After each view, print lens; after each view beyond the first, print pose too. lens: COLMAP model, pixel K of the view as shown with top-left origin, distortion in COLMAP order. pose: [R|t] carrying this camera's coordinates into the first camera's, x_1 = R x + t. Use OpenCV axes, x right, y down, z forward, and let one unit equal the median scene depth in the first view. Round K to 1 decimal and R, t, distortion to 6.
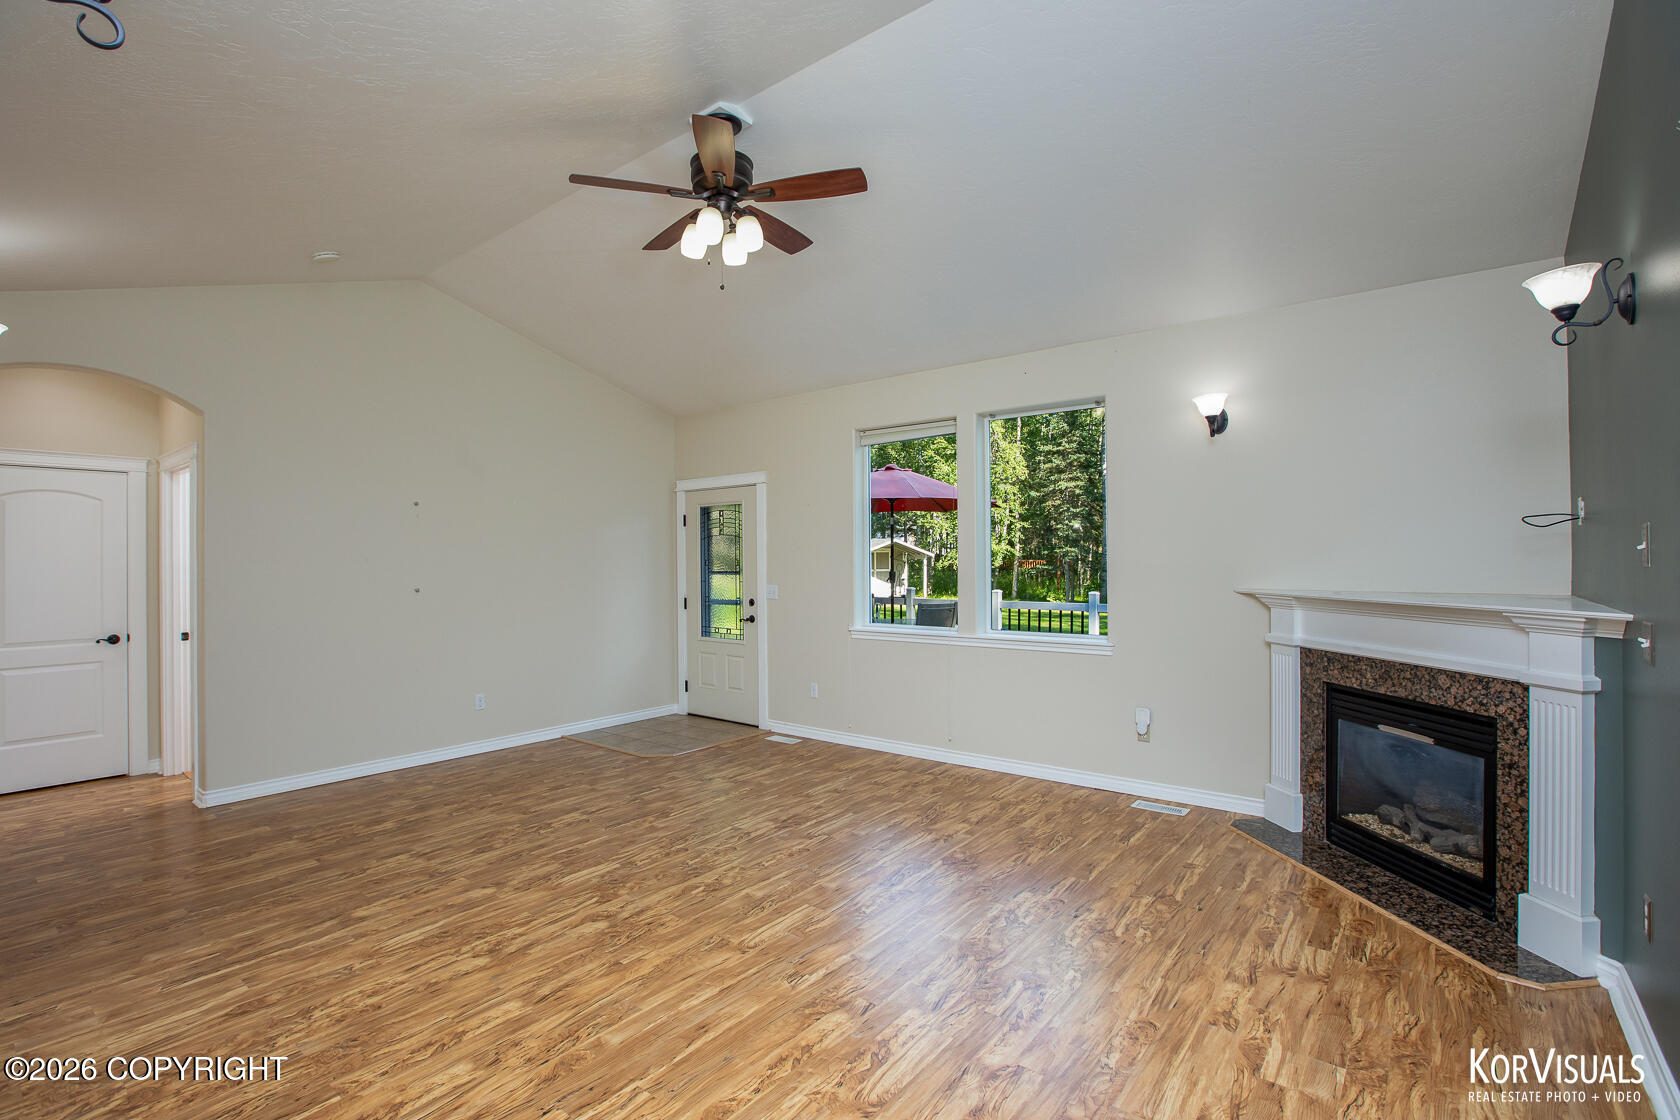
lens RADIAL K [[764.8, 0, 807.0], [0, 764.8, 547.4], [0, 0, 1]] dist [-0.047296, 0.010022]
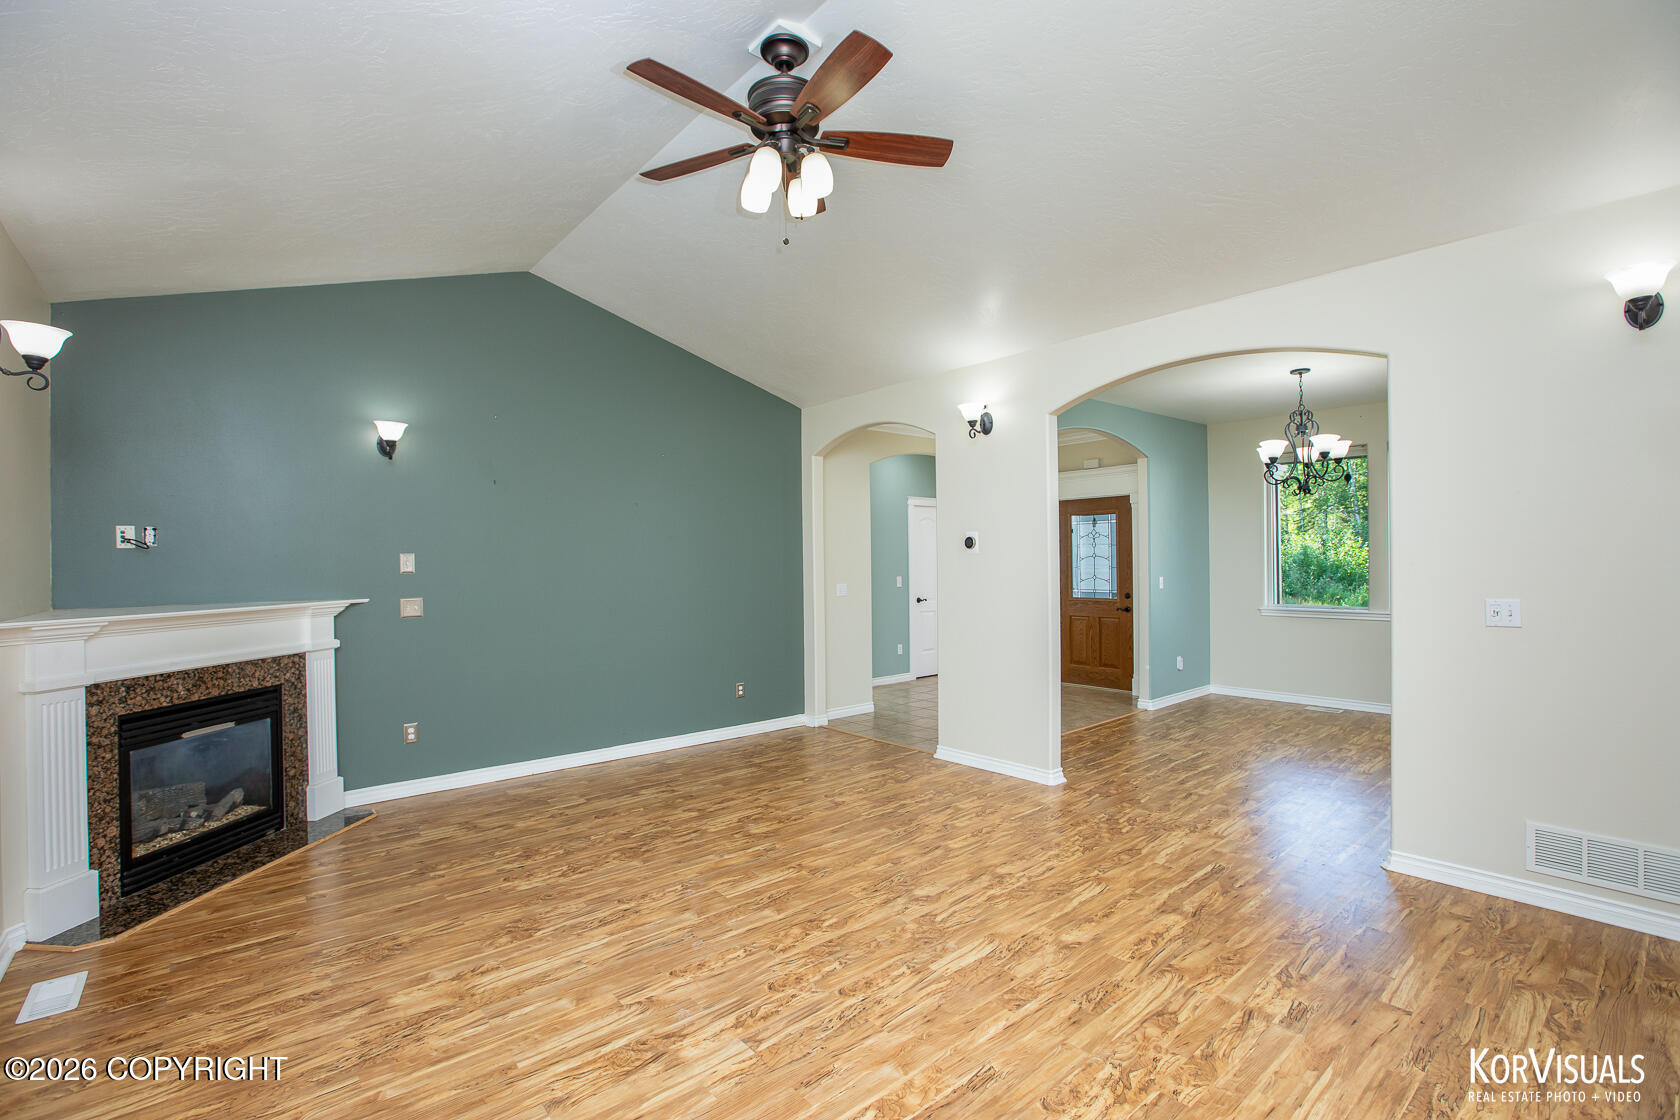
lens RADIAL K [[764.8, 0, 839.2], [0, 764.8, 560.8], [0, 0, 1]] dist [-0.047296, 0.010022]
pose [[-0.986002, 0.020562, 0.165463, -0.319460], [0.017848, 0.999681, -0.017871, 0.032991], [-0.165778, -0.014668, -0.986054, 1.930165]]
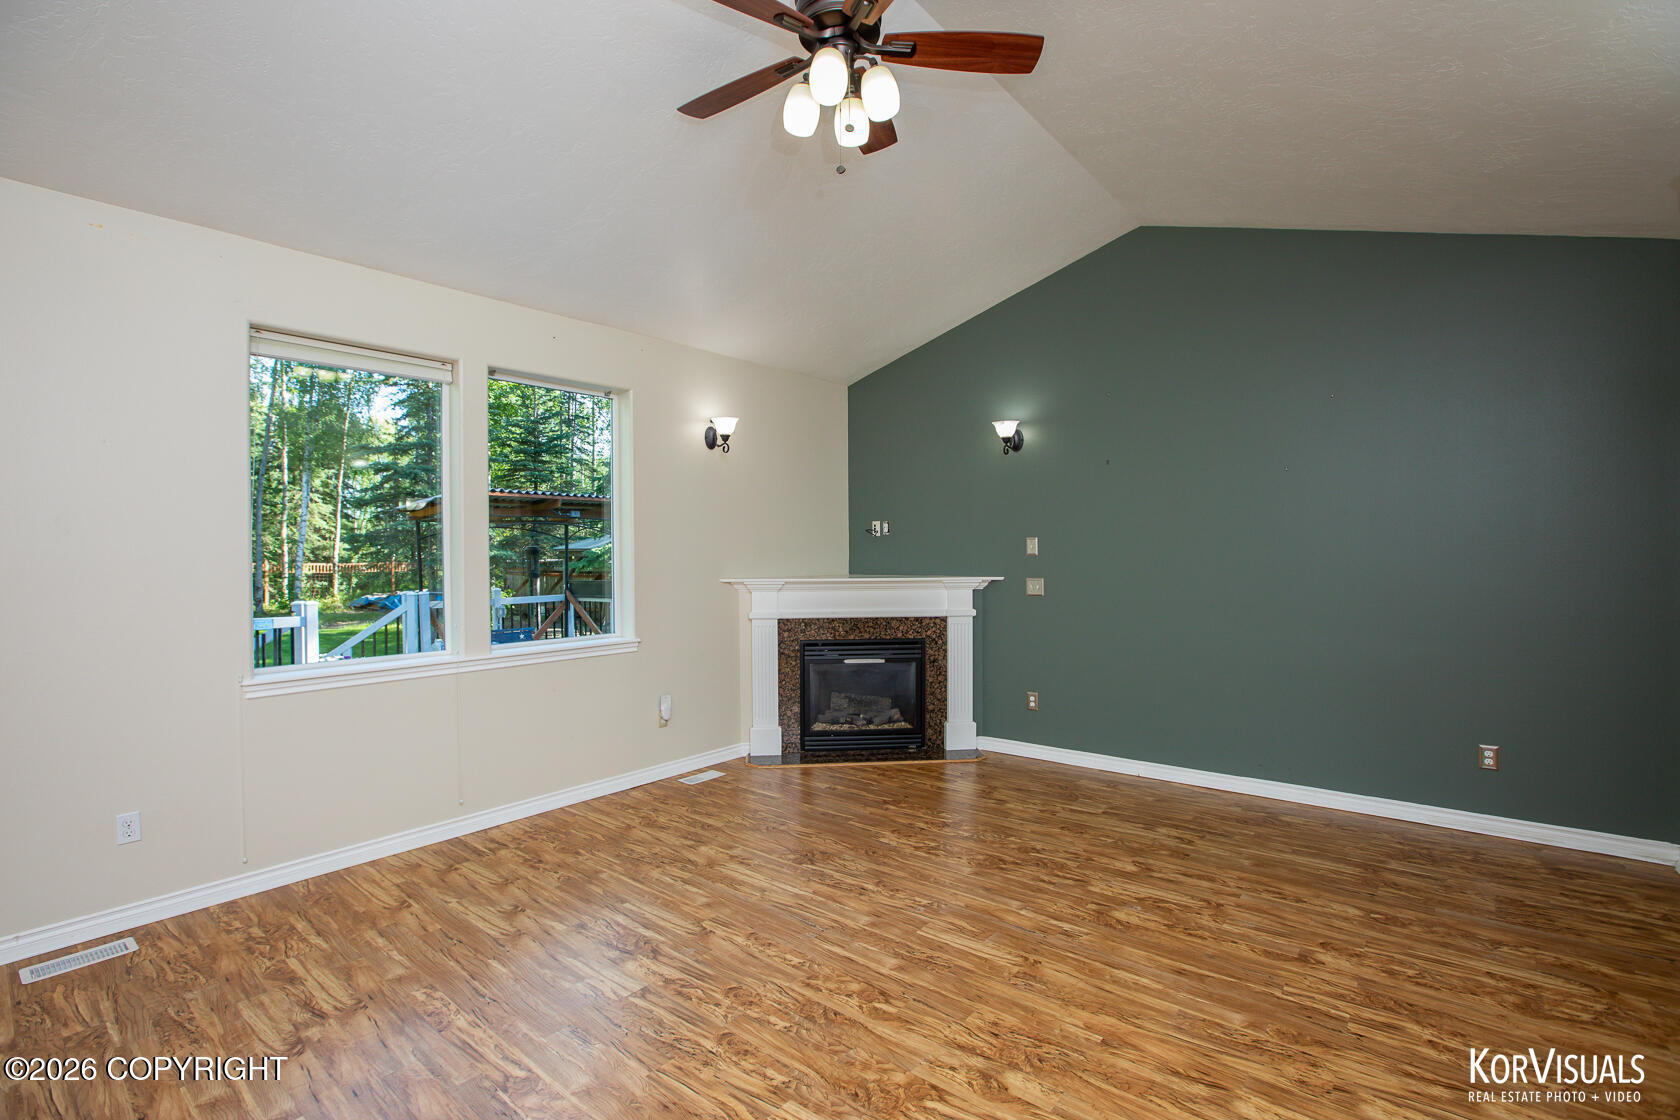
lens RADIAL K [[764.8, 0, 828.8], [0, 764.8, 557.9], [0, 0, 1]] dist [-0.047296, 0.010022]
pose [[0.000474, 0.003887, 0.999992, -0.868309], [-0.007554, 0.999964, -0.003883, 0.031021], [-0.999971, -0.007552, 0.000504, 1.068942]]
